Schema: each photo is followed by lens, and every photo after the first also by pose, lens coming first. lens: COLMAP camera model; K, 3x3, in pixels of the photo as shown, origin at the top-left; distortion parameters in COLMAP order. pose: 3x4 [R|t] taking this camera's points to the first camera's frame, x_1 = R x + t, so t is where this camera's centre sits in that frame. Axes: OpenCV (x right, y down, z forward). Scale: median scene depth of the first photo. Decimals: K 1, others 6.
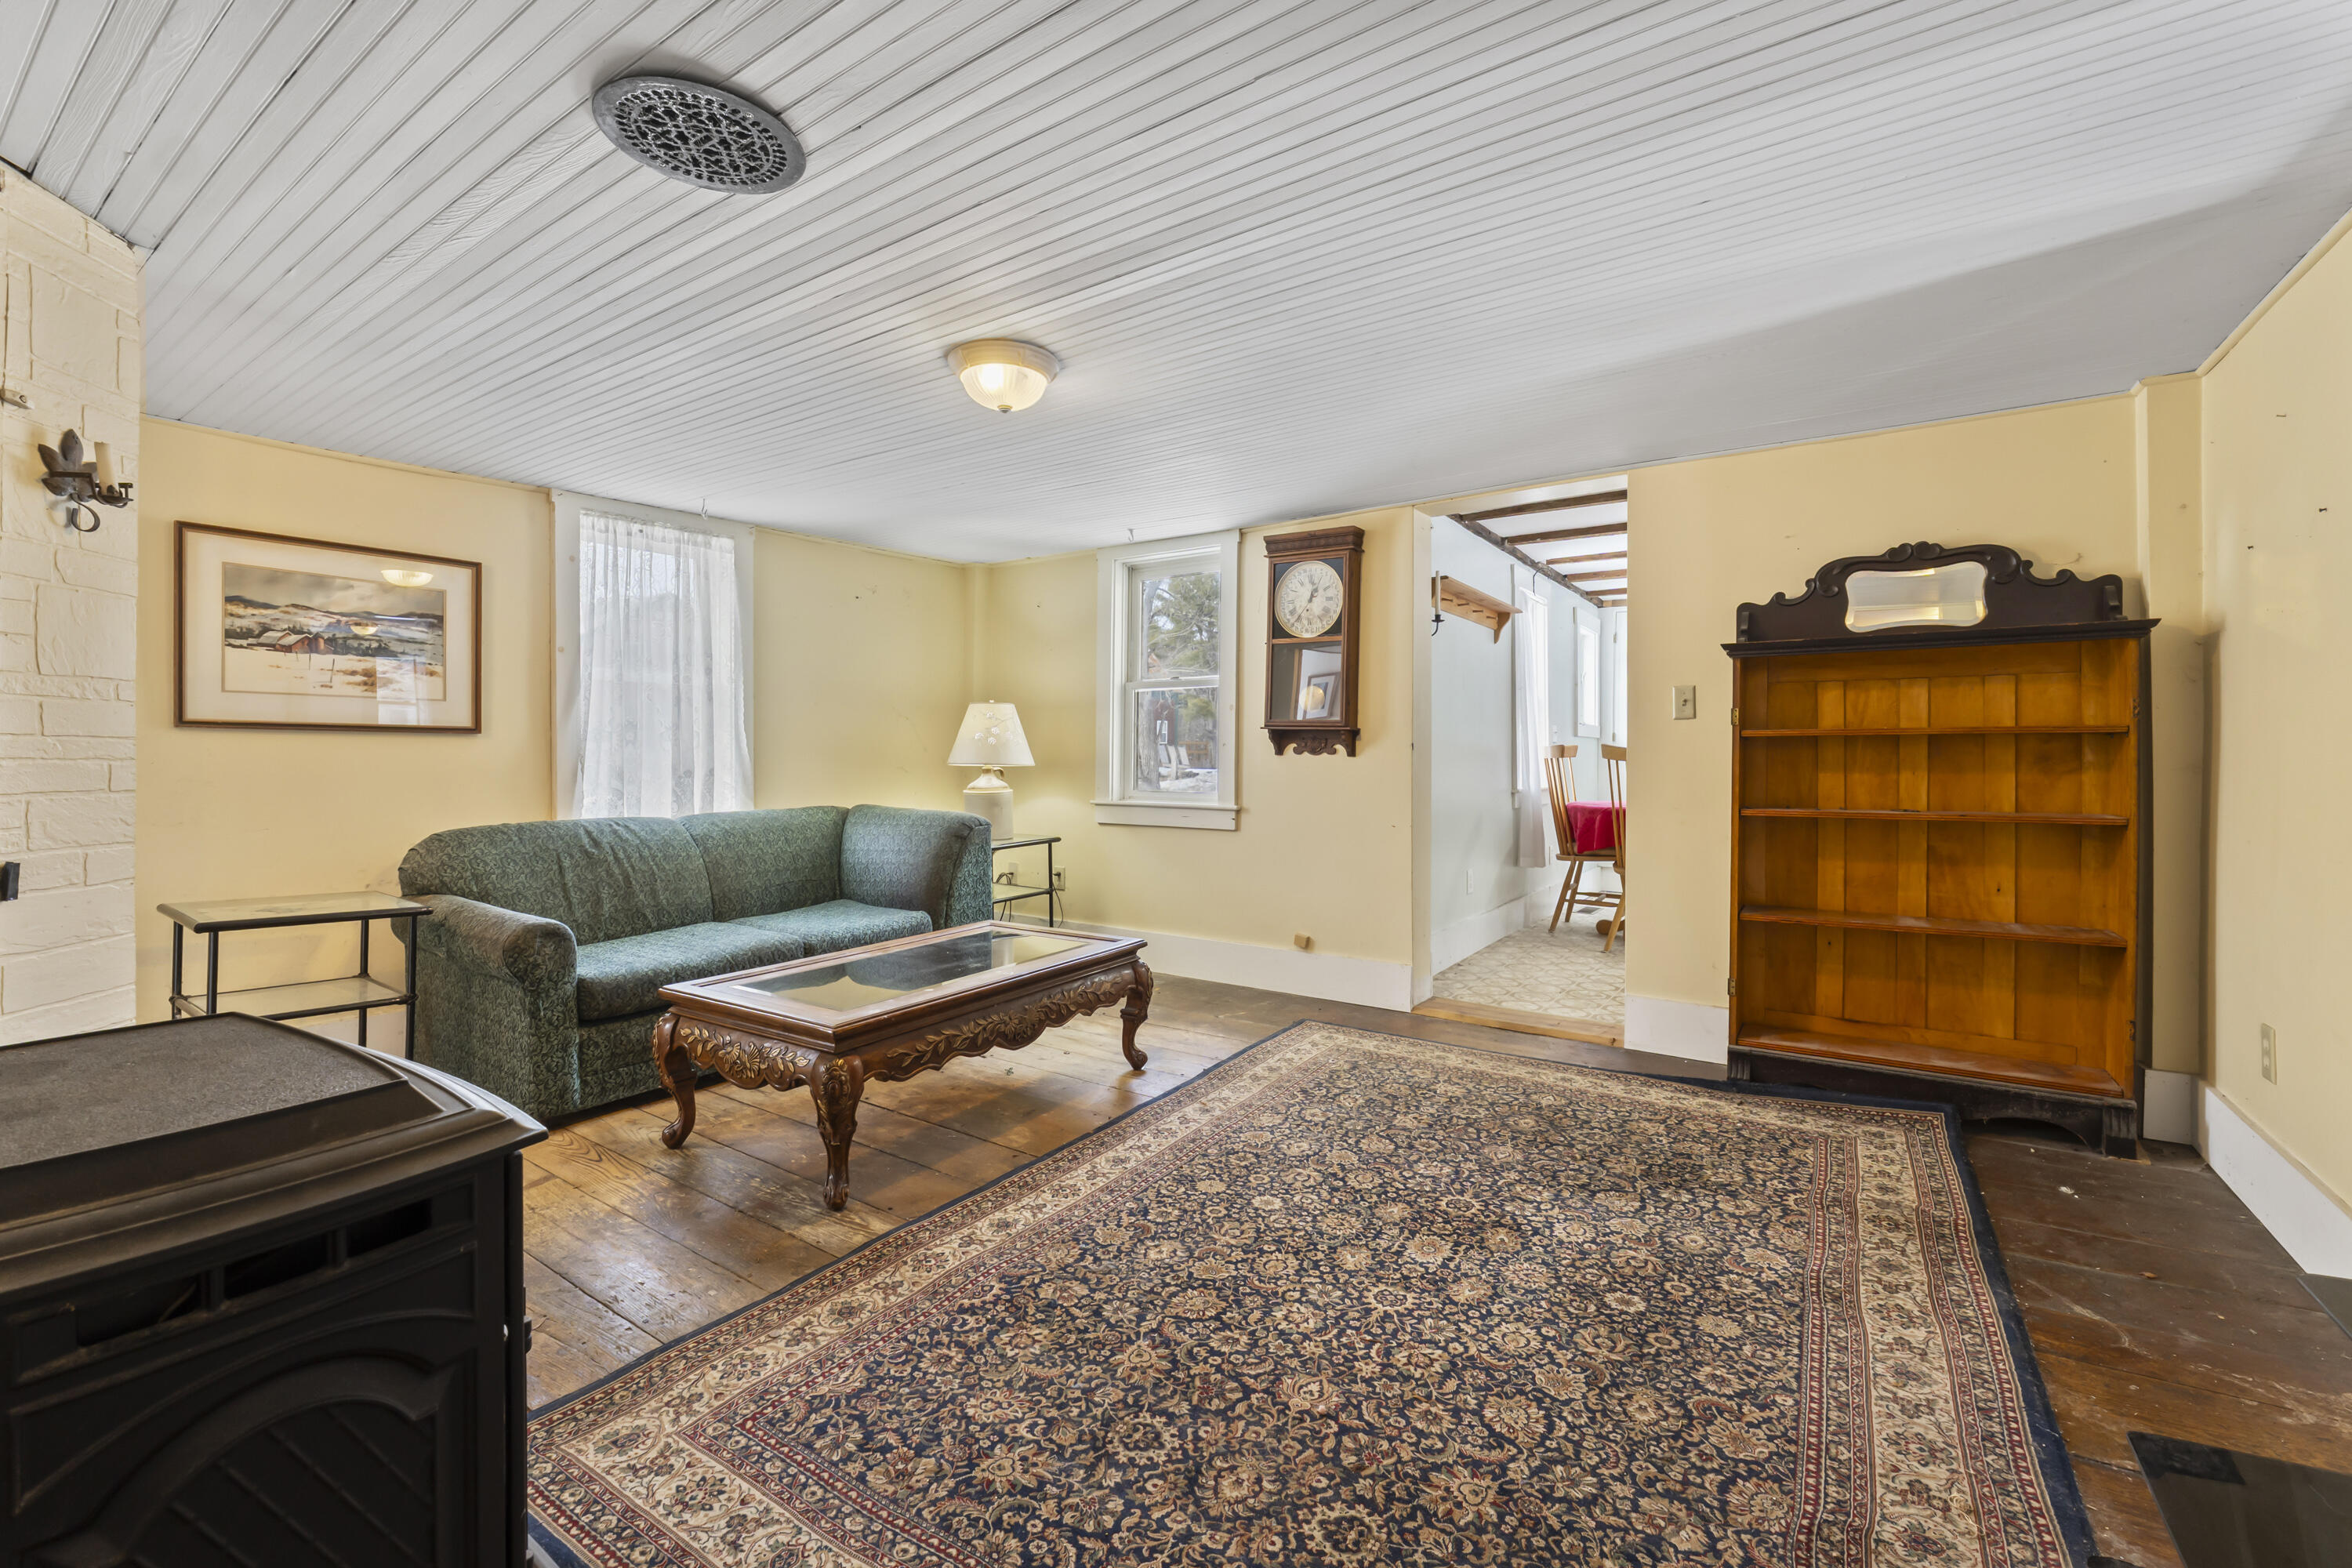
lens RADIAL K [[995.2, 0, 1165.1], [0, 995.2, 773.9], [0, 0, 1]] dist [-0.008729, 0.000072]
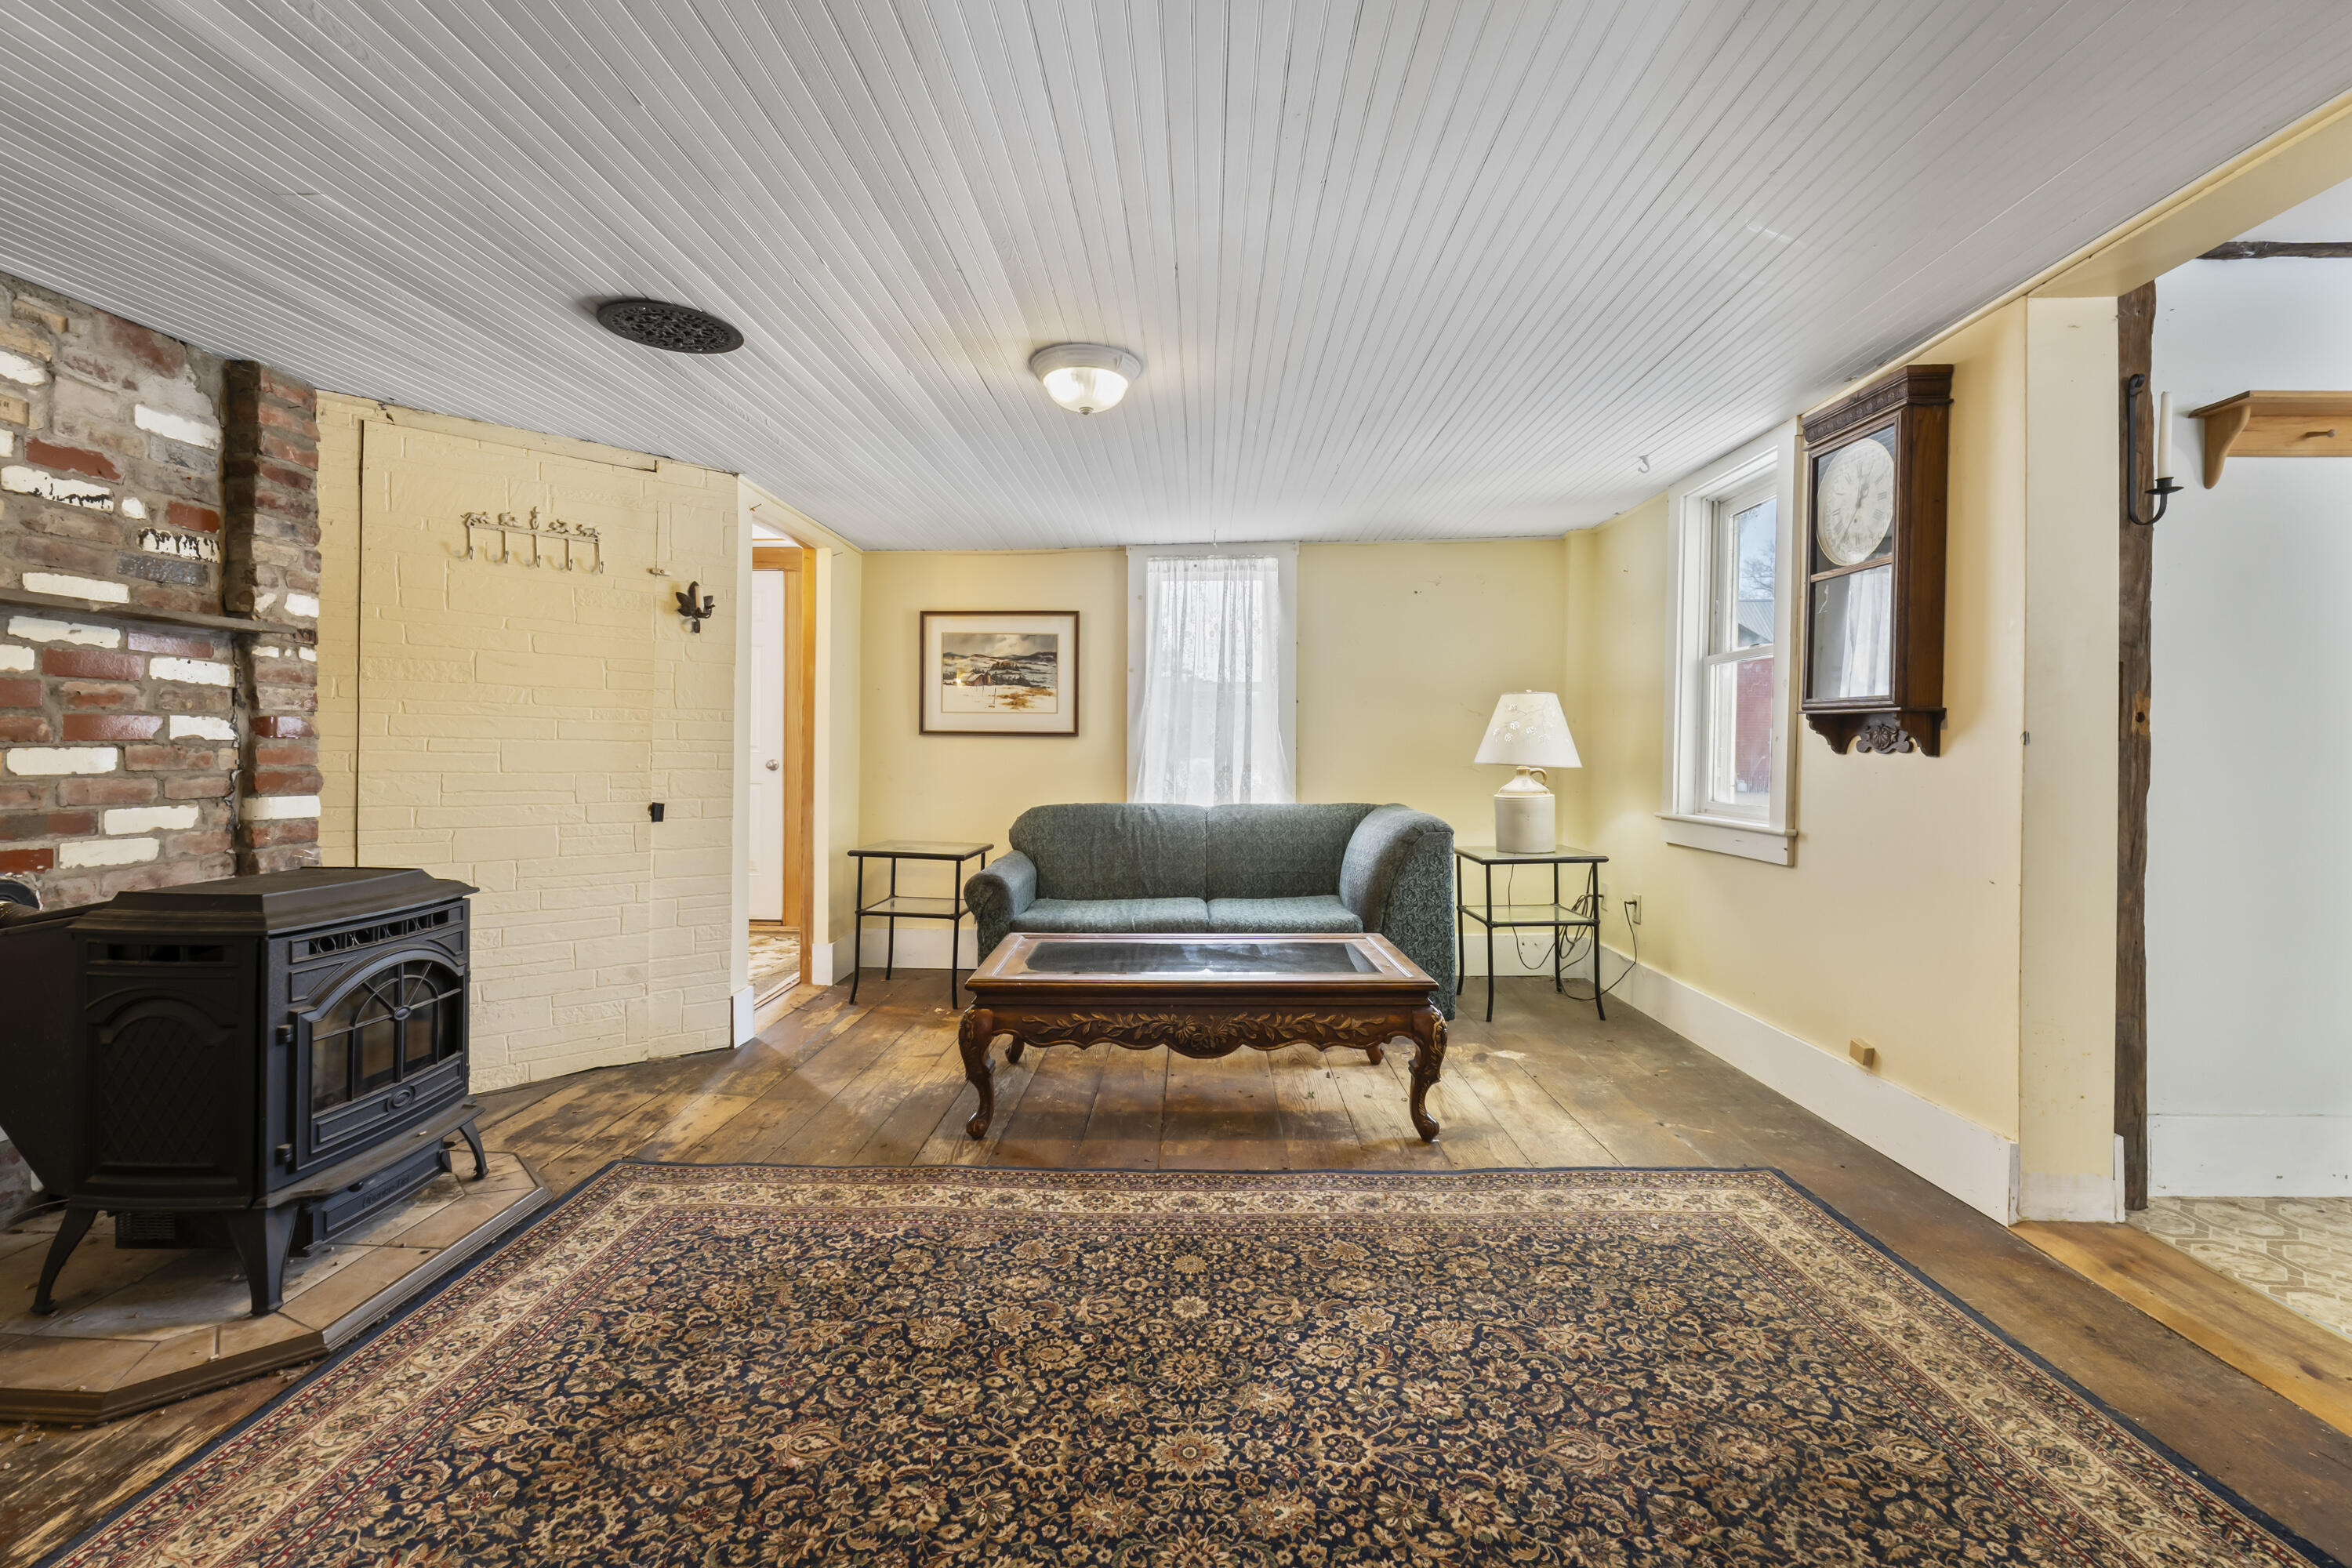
lens RADIAL K [[987.9, 0, 1163.0], [0, 987.9, 763.7], [0, 0, 1]] dist [-0.010374, 0.000276]
pose [[0.540182, 0.009788, -0.841491, 0.625349], [-0.020187, 0.999795, -0.001329, -0.004777], [0.841306, 0.017705, 0.540269, 0.449787]]
